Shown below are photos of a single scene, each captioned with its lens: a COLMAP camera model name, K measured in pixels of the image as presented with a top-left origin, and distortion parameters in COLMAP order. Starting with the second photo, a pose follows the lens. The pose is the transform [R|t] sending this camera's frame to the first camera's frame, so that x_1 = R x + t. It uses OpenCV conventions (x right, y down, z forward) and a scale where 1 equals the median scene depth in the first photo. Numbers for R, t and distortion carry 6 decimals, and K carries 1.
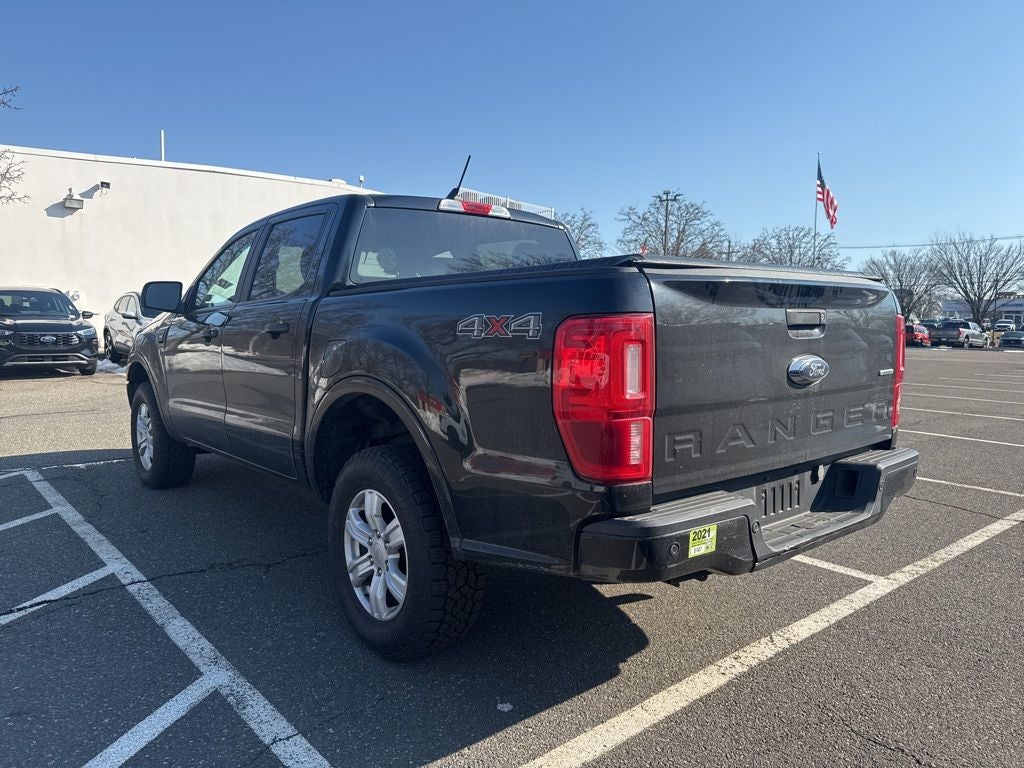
lens RADIAL K [[715.3, 0, 512.0], [0, 715.3, 384.0], [0, 0, 1]] dist [0.095480, -0.139102]
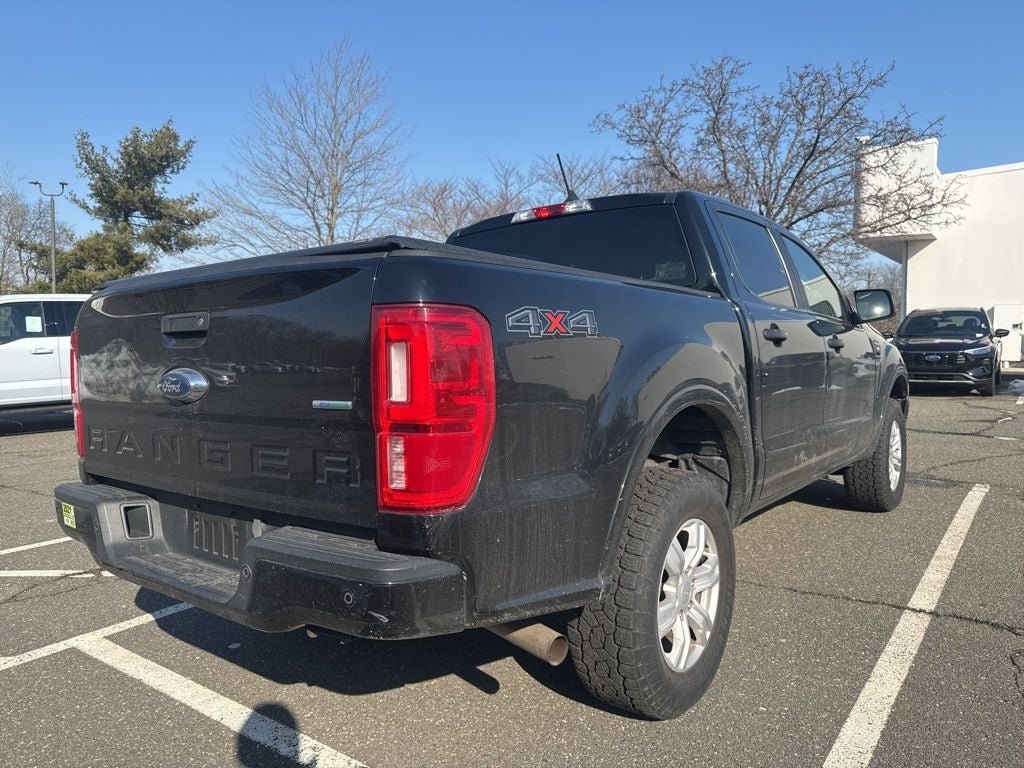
lens RADIAL K [[729.3, 0, 518.5], [0, 729.3, 380.0], [0, 0, 1]] dist [-0.000117, -0.006770]
pose [[0.215775, 0.031913, -0.975922, 1.142549], [-0.065273, 0.997702, 0.018193, -0.057920], [0.974259, 0.059776, 0.217362, 1.030604]]
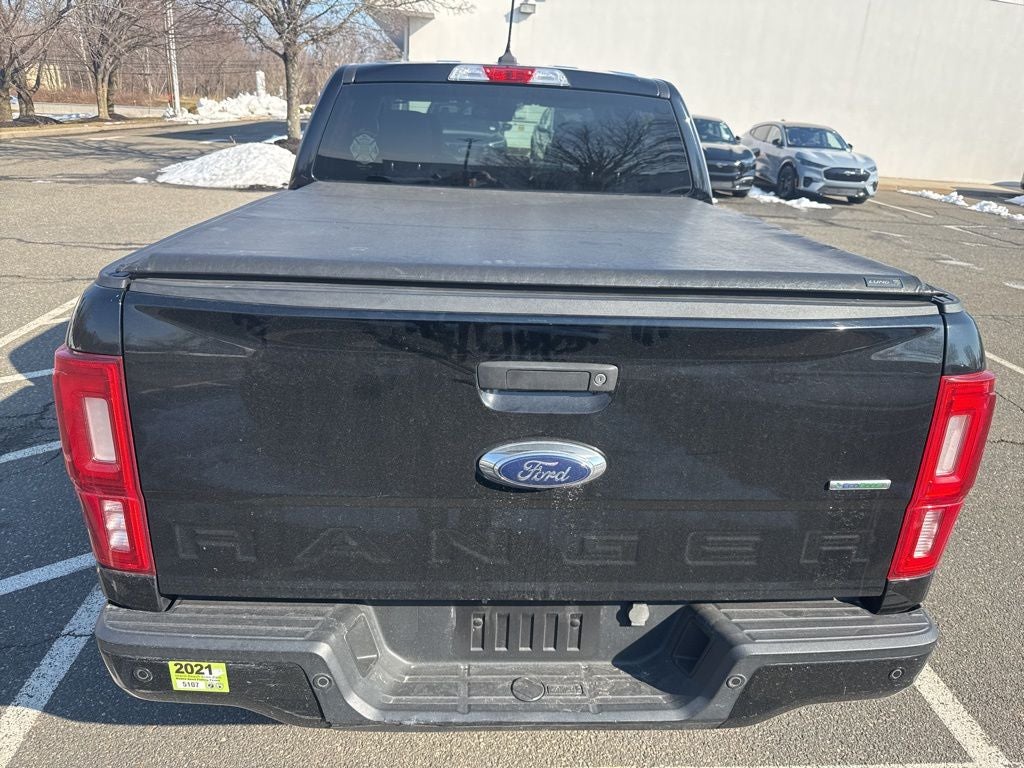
lens RADIAL K [[722.8, 0, 507.4], [0, 722.8, 390.5], [0, 0, 1]] dist [0.057509, -0.074919]
pose [[0.797442, 0.249555, -0.549372, 0.588495], [-0.097617, 0.951829, 0.290677, -0.204468], [0.595448, -0.178170, 0.783389, 0.473811]]
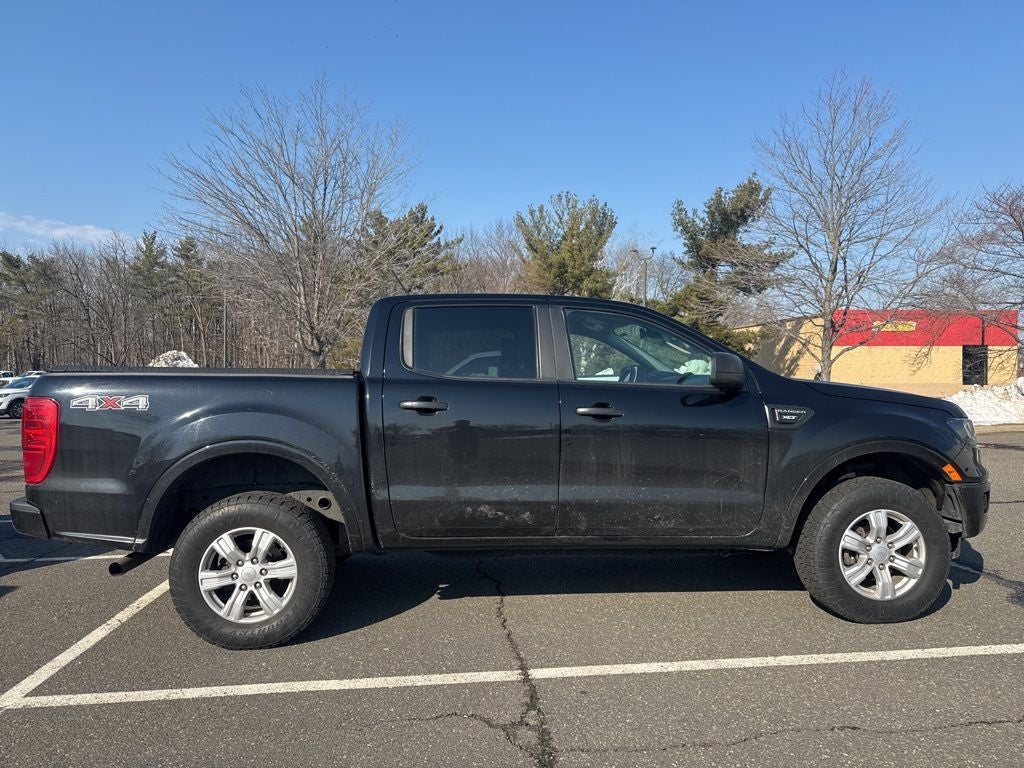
lens RADIAL K [[722.8, 0, 507.4], [0, 722.8, 390.5], [0, 0, 1]] dist [0.057509, -0.074919]
pose [[-0.593893, 0.000121, -0.804544, 1.142304], [-0.064619, 0.996762, 0.047850, -0.237716], [0.801945, 0.080407, -0.591962, 2.609638]]
